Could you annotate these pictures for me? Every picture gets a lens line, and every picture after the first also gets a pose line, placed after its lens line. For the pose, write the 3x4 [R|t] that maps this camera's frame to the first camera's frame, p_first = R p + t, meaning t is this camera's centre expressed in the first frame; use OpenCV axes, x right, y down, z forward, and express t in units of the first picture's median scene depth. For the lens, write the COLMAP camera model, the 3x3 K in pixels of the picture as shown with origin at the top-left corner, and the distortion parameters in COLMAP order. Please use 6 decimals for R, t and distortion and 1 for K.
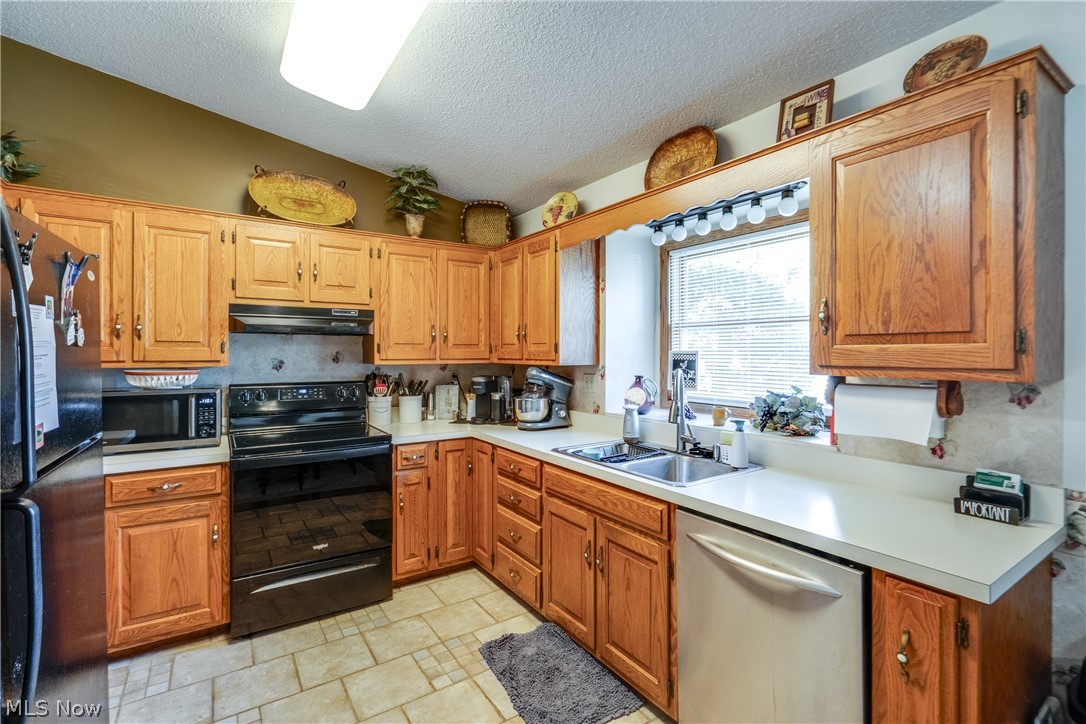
lens RADIAL K [[494.0, 0, 544.5], [0, 494.0, 353.0], [0, 0, 1]] dist [0.000302, 0.000332]
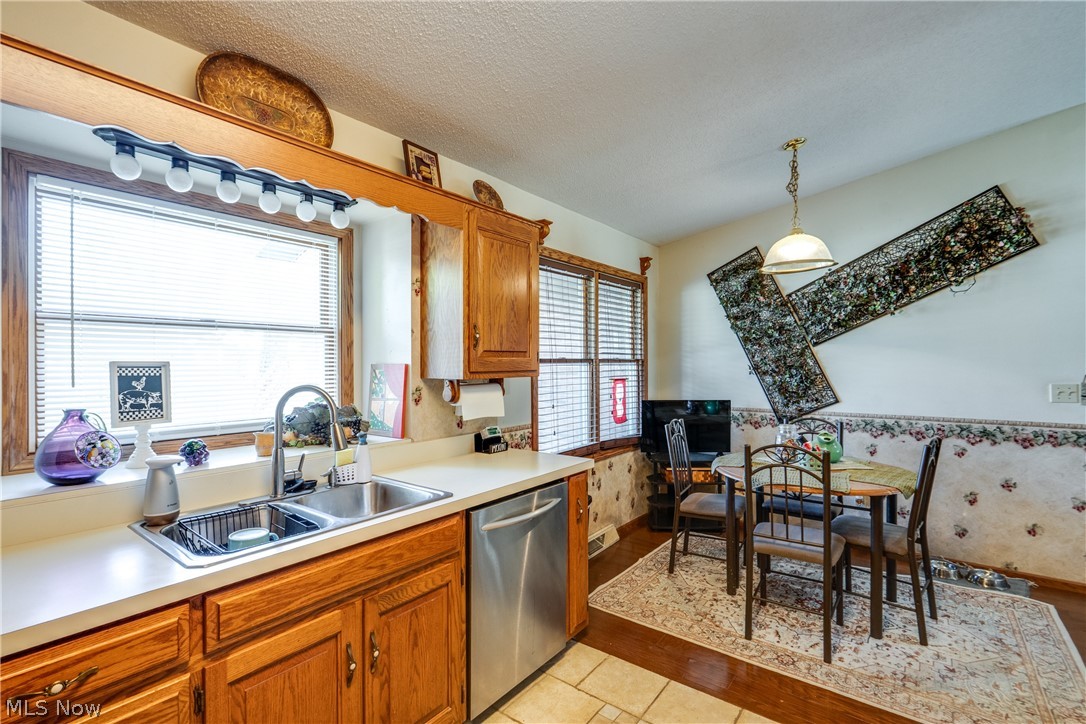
lens RADIAL K [[493.8, 0, 548.0], [0, 493.8, 364.0], [0, 0, 1]] dist [-0.000775, 0.000846]
pose [[-0.320174, -0.000176, 0.947359, -0.472674], [0.006504, 0.999976, 0.002384, 0.000419], [-0.947336, 0.006925, -0.320165, 0.719646]]
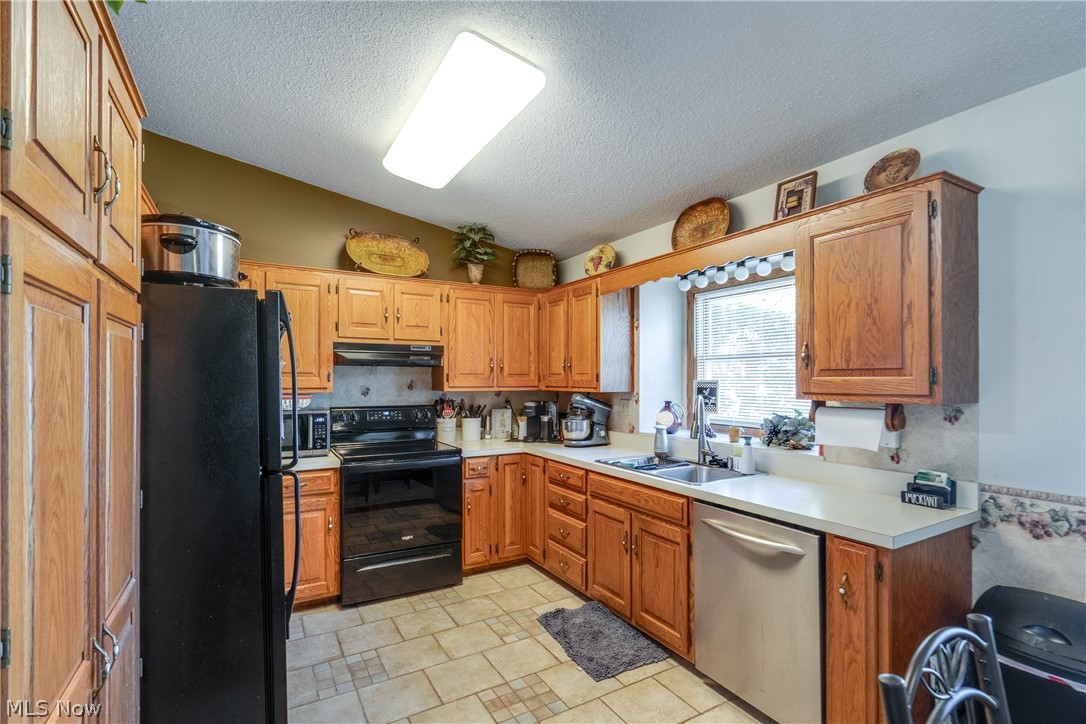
lens RADIAL K [[505.1, 0, 548.8], [0, 505.1, 377.0], [0, 0, 1]] dist [-0.002290, 0.000521]
pose [[0.998523, 0.000014, -0.054327, -0.027275], [-0.000309, 0.999985, -0.005423, -0.004798], [0.054326, 0.005432, 0.998508, -0.223368]]
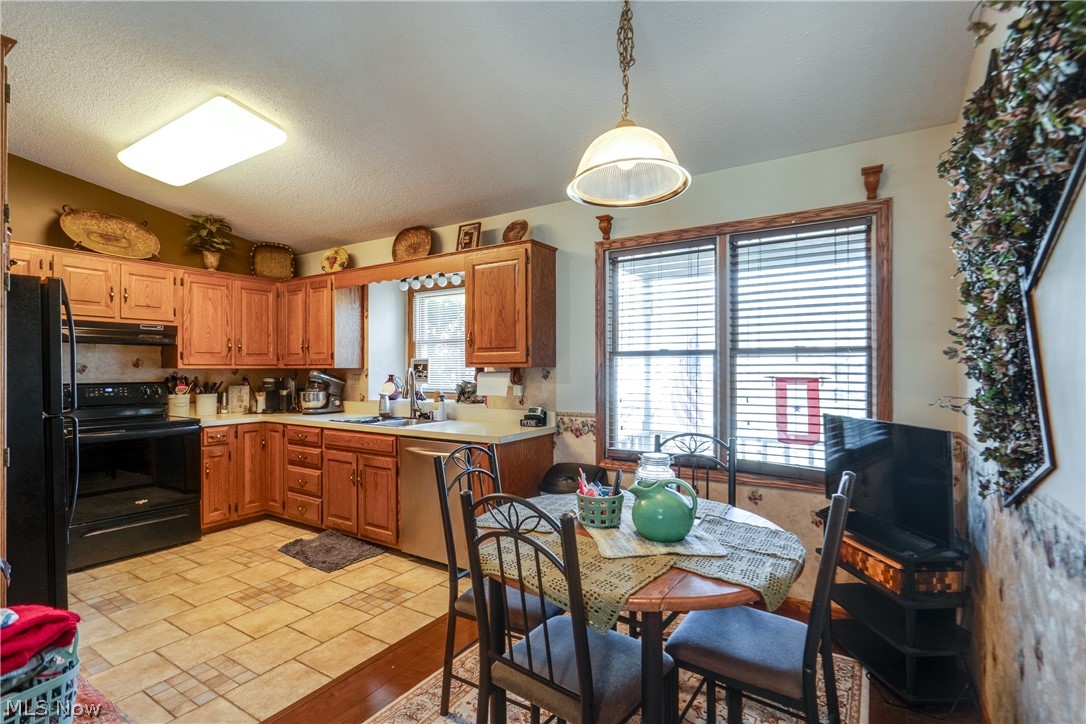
lens RADIAL K [[503.0, 0, 545.7], [0, 503.0, 366.4], [0, 0, 1]] dist [-0.002819, 0.001023]
pose [[0.911273, -0.001115, 0.411802, -0.013502], [0.003700, 0.999978, -0.005480, 0.031403], [-0.411787, 0.006518, 0.911257, -0.624695]]
